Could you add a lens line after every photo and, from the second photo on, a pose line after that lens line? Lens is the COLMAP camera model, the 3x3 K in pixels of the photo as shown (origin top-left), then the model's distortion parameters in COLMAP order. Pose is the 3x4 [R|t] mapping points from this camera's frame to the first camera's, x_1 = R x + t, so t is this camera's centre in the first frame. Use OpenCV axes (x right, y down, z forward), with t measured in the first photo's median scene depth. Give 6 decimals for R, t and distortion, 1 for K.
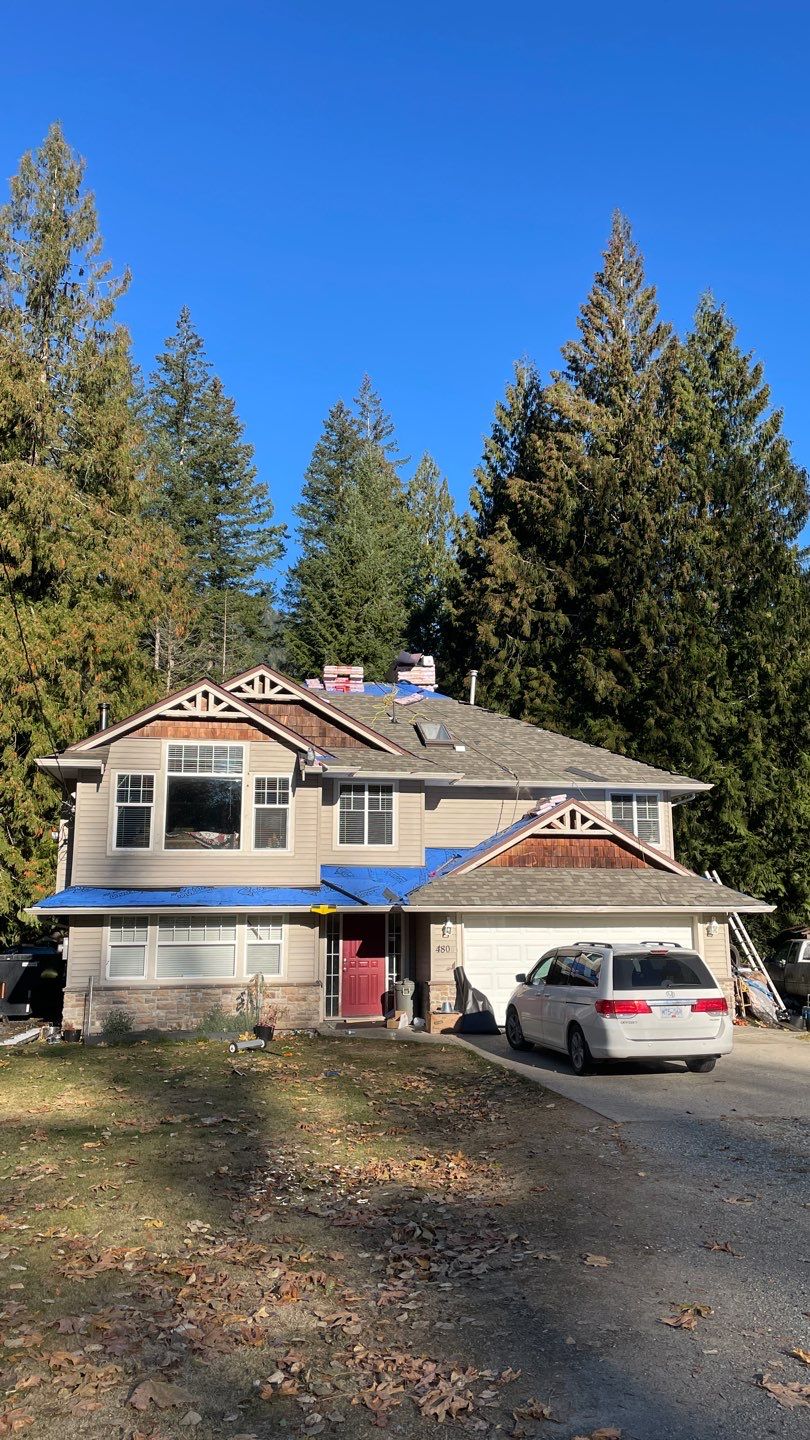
lens RADIAL K [[1032.6, 0, 405.0], [0, 1032.6, 720.0], [0, 0, 1]] dist [0.100052, -0.000272]
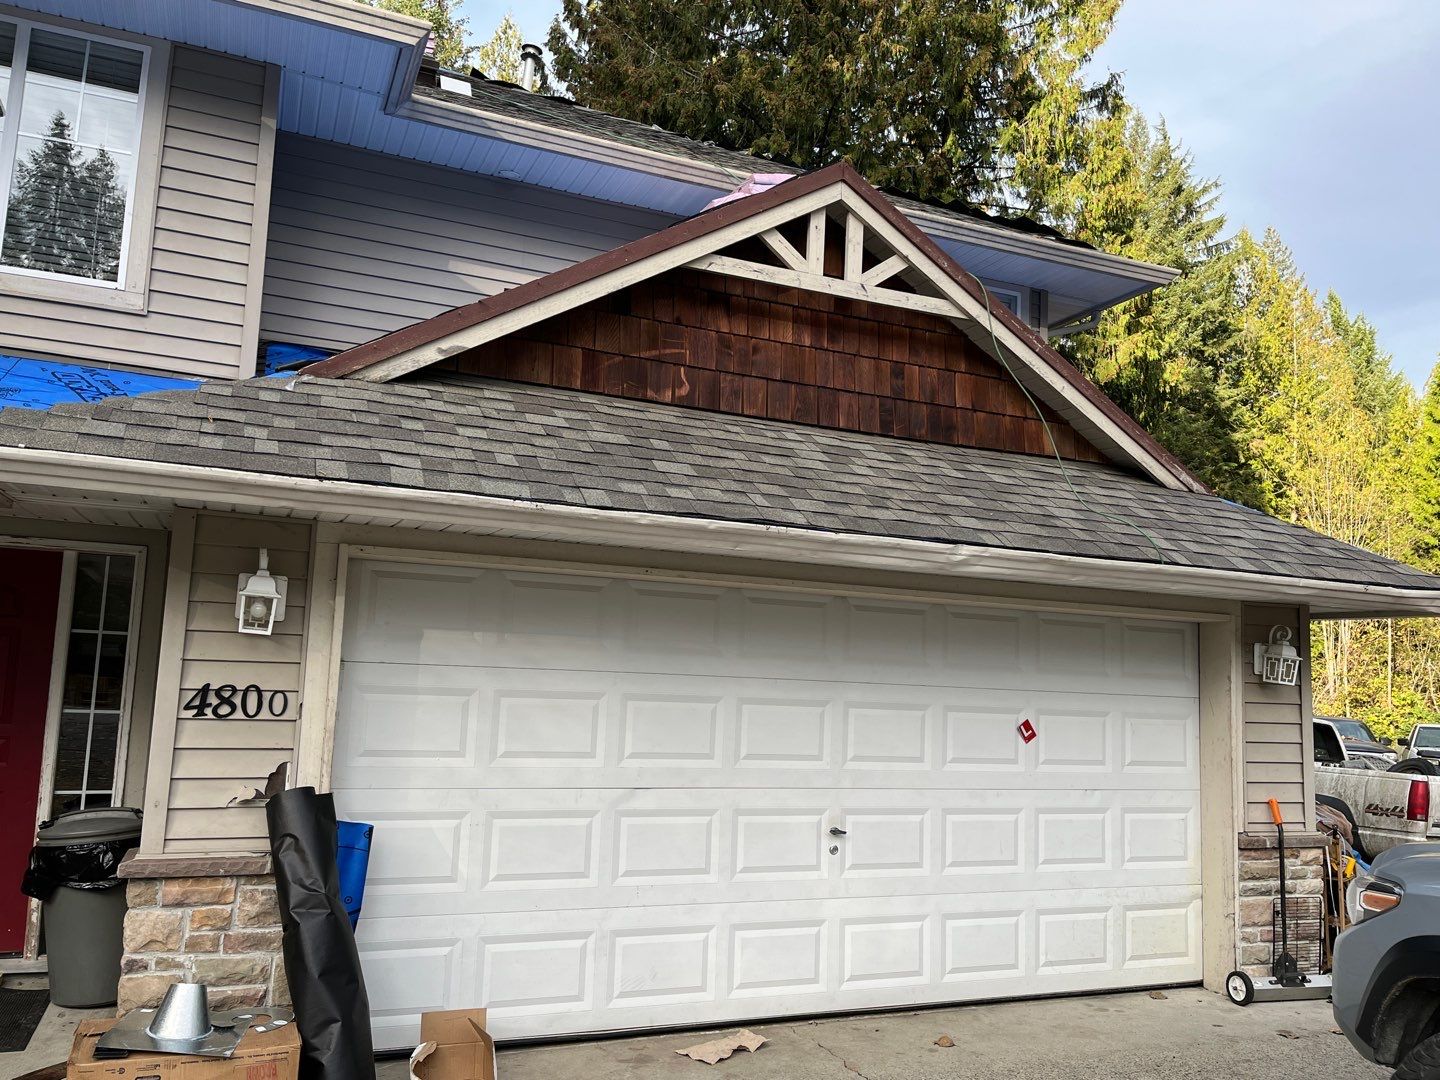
lens RADIAL K [[1108.8, 0, 720.0], [0, 1108.8, 567.9], [0, 0, 1]] dist [0.091015, -0.101431]
pose [[0.972620, 0.067044, 0.222519, 0.074851], [-0.089093, 0.991897, 0.090570, 0.154756], [-0.214644, -0.107915, 0.970712, 0.717273]]
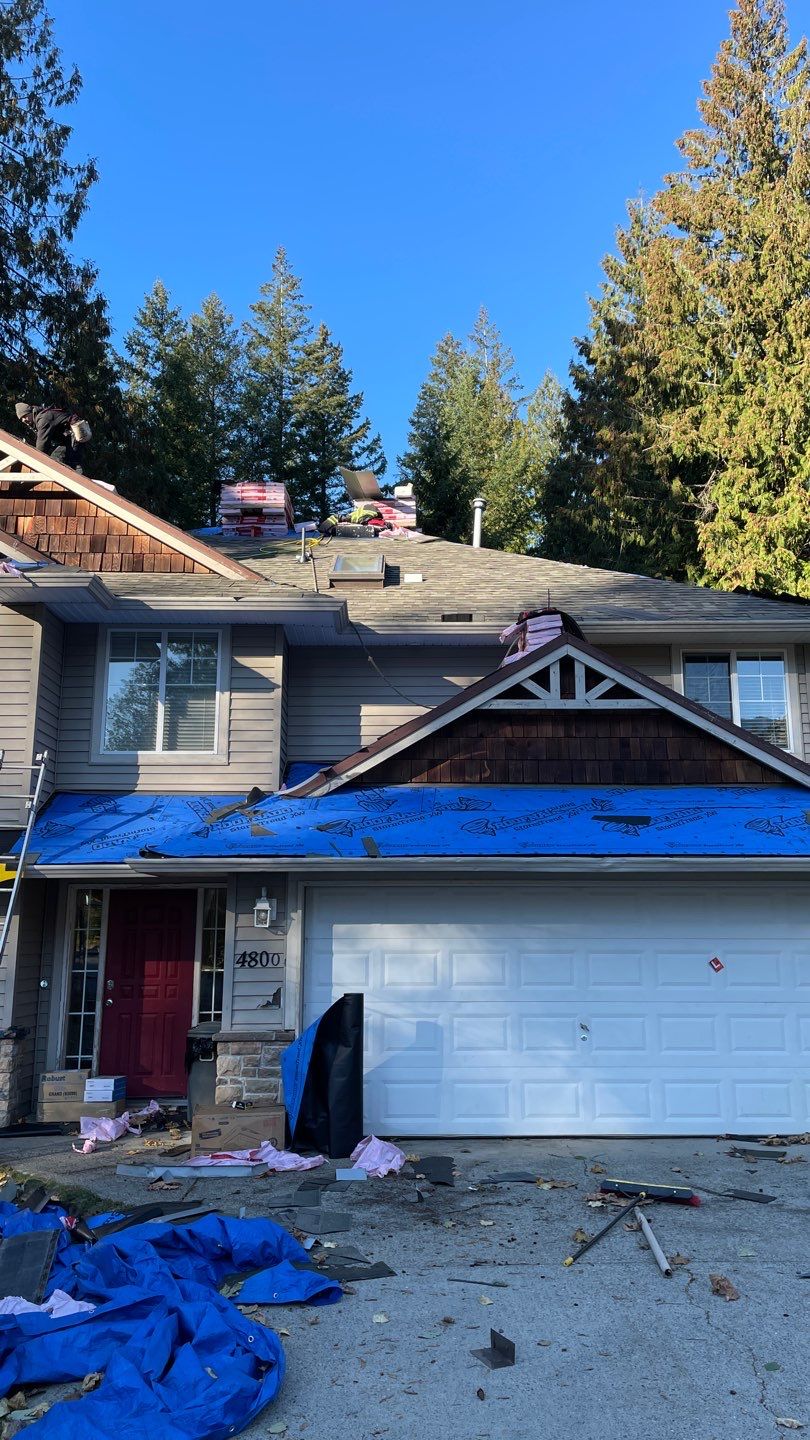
lens RADIAL K [[1069.8, 0, 405.0], [0, 1069.8, 720.0], [0, 0, 1]] dist [0.063749, 0.000097]
pose [[0.986827, -0.030058, -0.158961, 0.165121], [0.029306, 0.999545, -0.007072, 0.115150], [0.159101, 0.002320, 0.987260, 0.520291]]
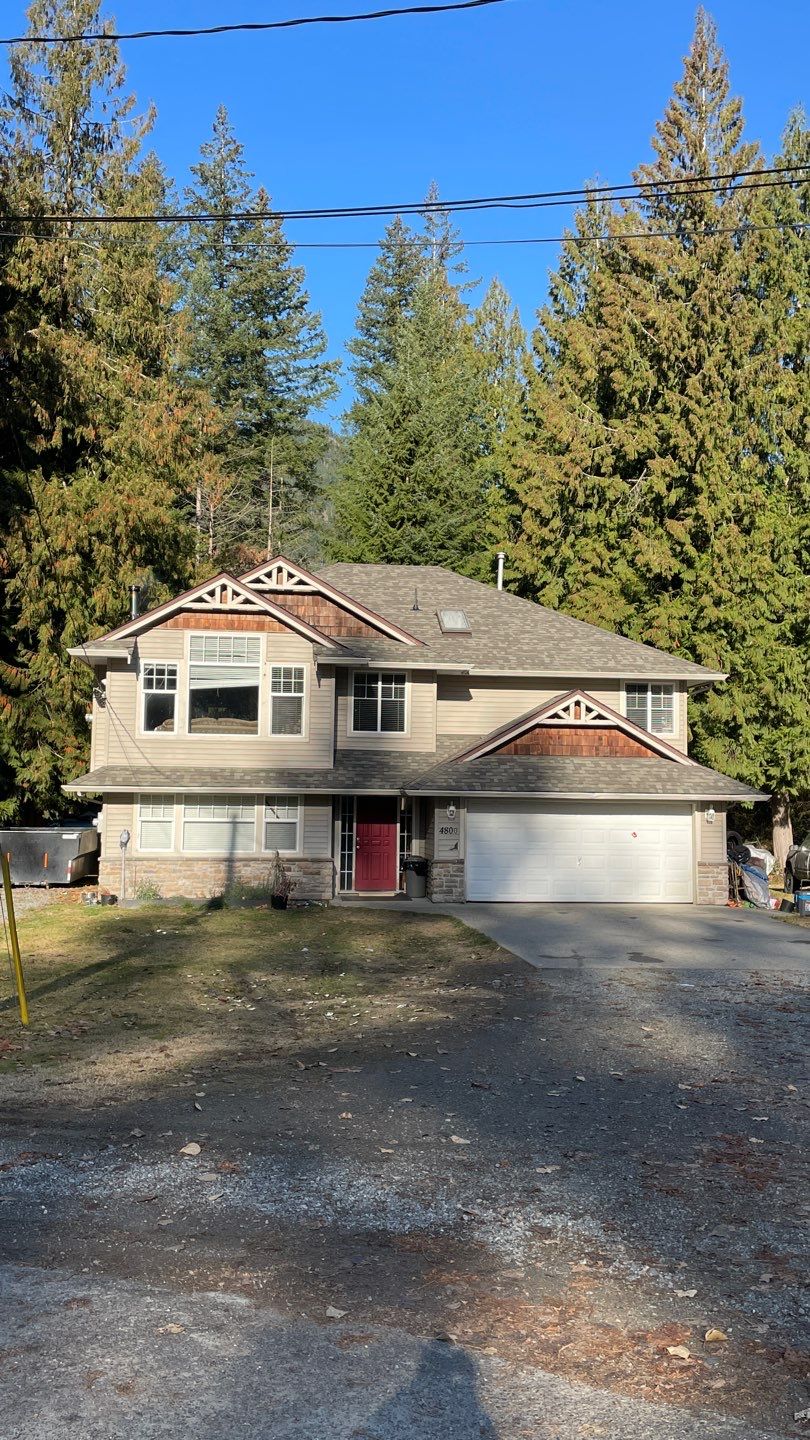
lens RADIAL K [[1182.9, 0, 397.7], [0, 1182.9, 688.5], [0, 0, 1]] dist [0.113584, 0.001790]
pose [[0.997308, 0.010204, -0.072619, 0.068739], [-0.003307, 0.995523, 0.094463, -0.036092], [0.073258, -0.093969, 0.992876, -0.182037]]
